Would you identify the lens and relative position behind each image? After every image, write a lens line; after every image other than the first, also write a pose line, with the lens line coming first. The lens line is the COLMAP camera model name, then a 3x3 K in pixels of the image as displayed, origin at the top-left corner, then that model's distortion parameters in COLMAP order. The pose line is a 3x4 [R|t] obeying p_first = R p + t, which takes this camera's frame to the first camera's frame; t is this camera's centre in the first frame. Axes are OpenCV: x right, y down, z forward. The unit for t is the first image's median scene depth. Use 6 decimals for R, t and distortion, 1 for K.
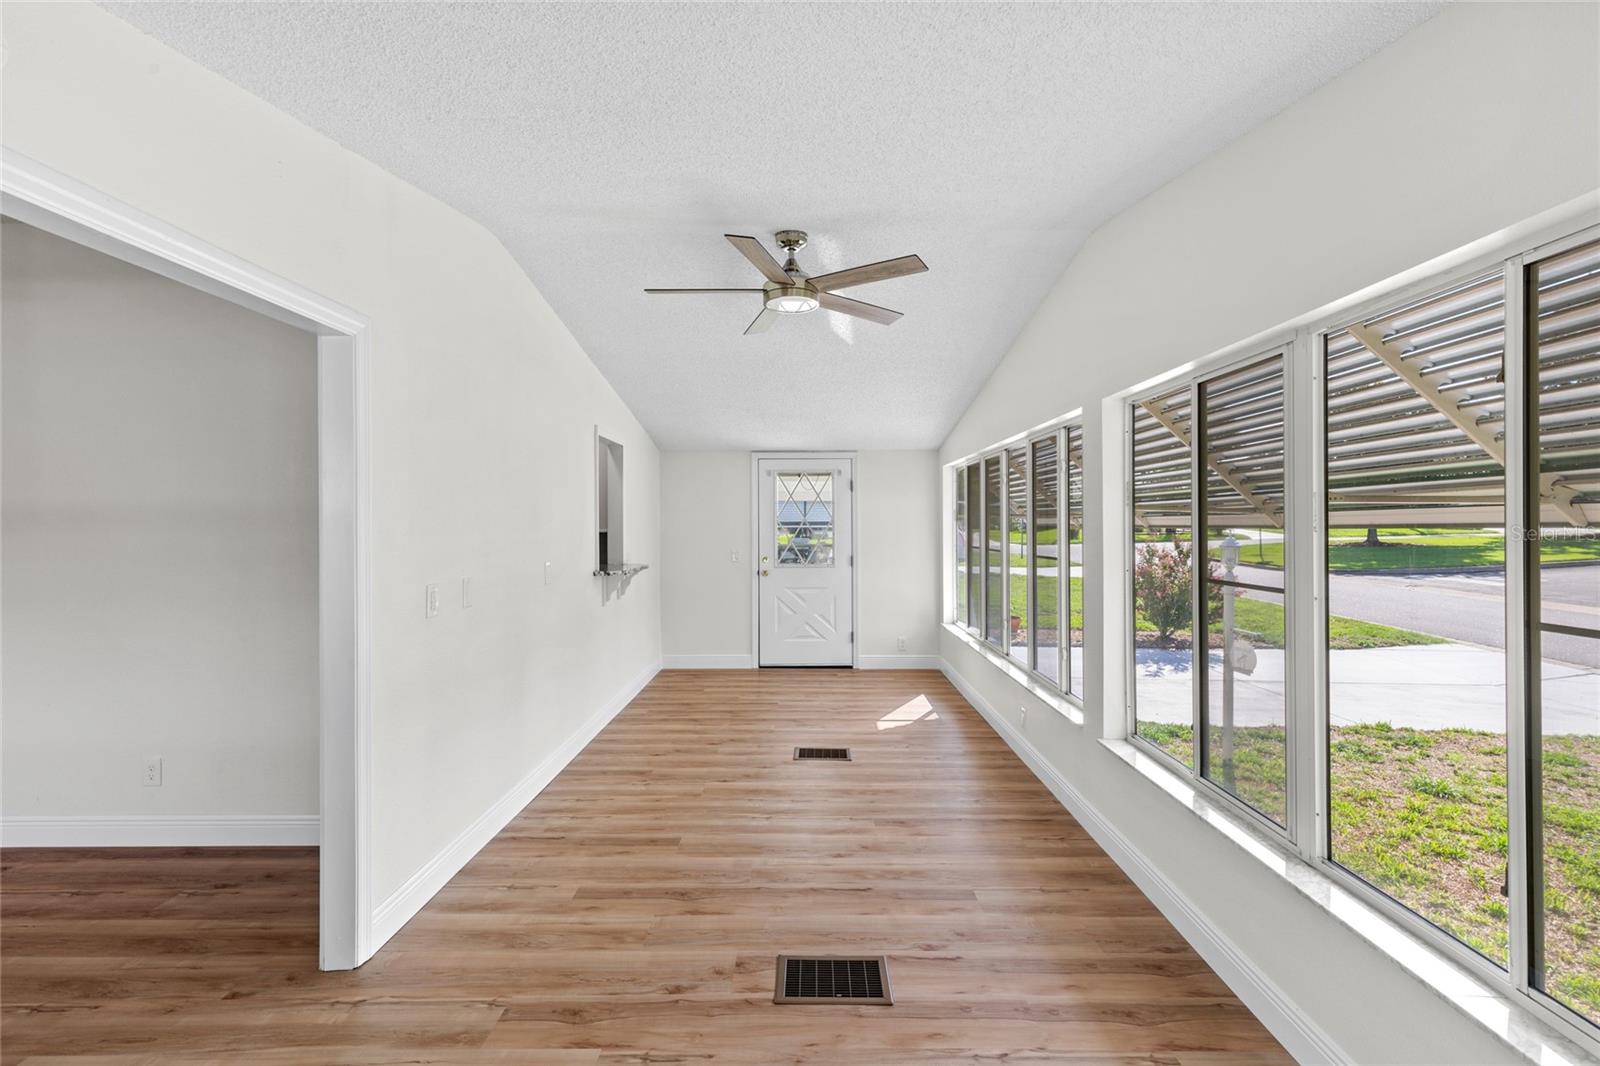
lens RADIAL K [[743.0, 0, 800.0], [0, 743.0, 533.0], [0, 0, 1]] dist [0.013729, -0.000880]
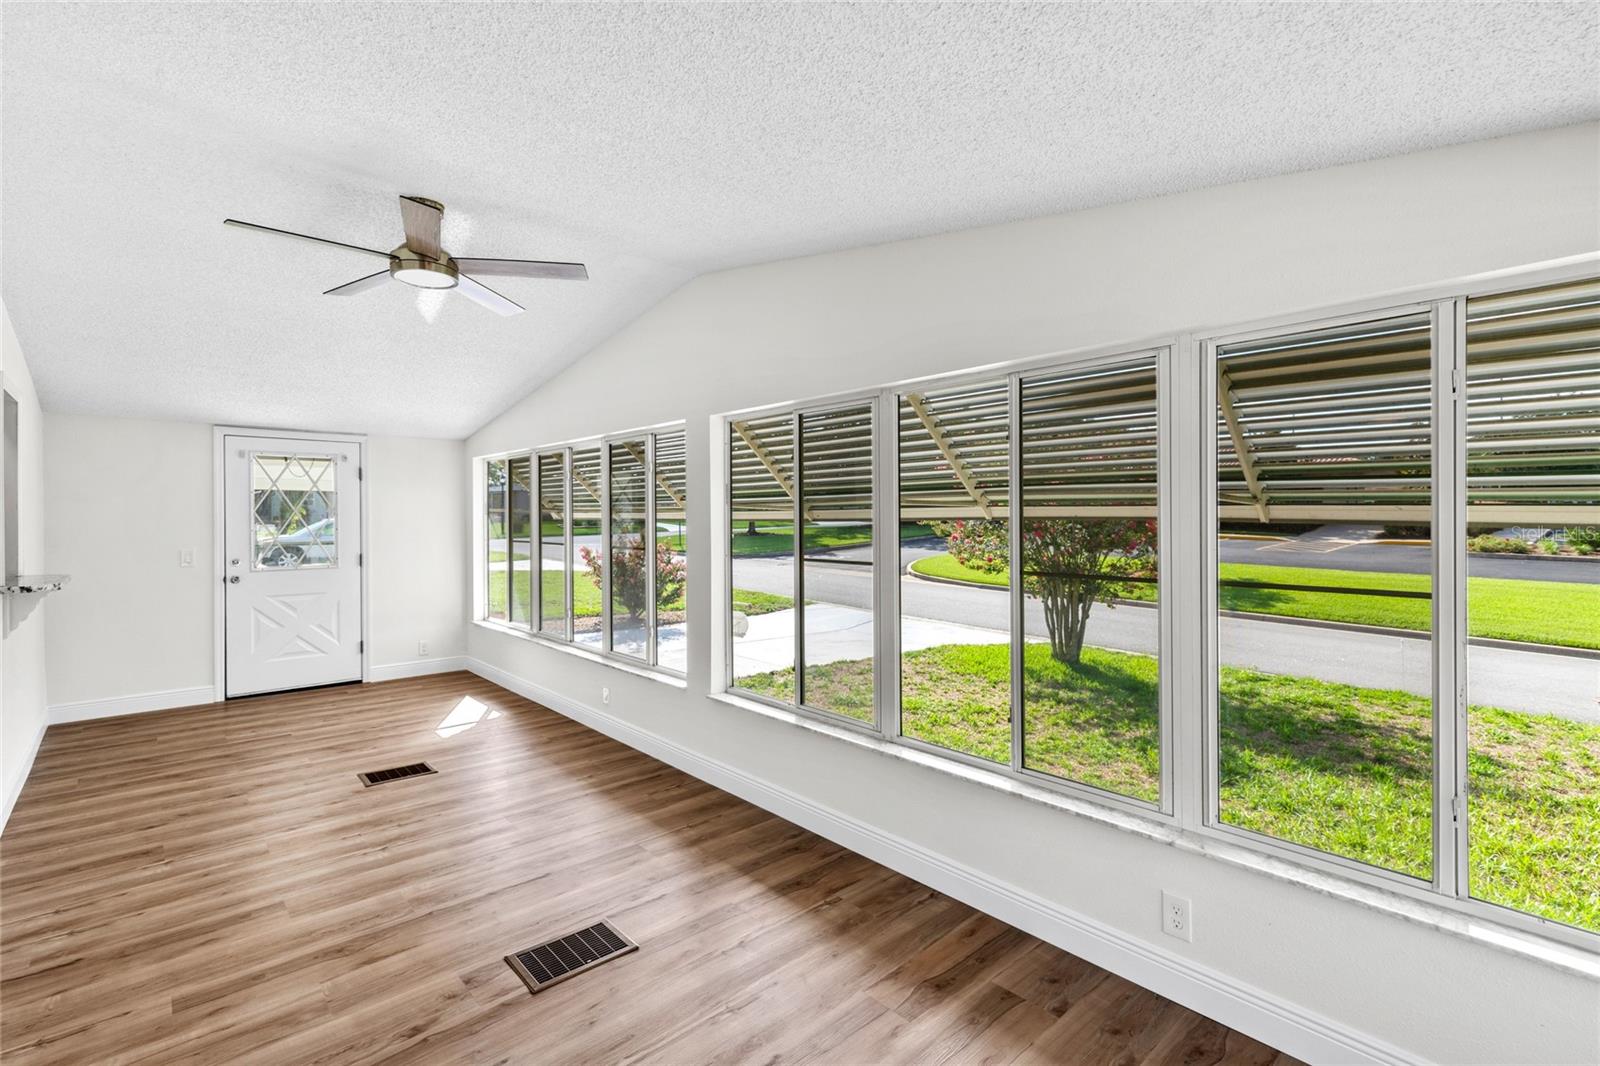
lens RADIAL K [[736.3, 0, 804.9], [0, 736.3, 525.2], [0, 0, 1]] dist [0.014279, -0.001122]
pose [[0.736703, -0.005263, 0.676196, -0.270162], [0.007086, 0.999975, 0.000064, 0.000694], [-0.676180, 0.004745, 0.736721, 0.008262]]
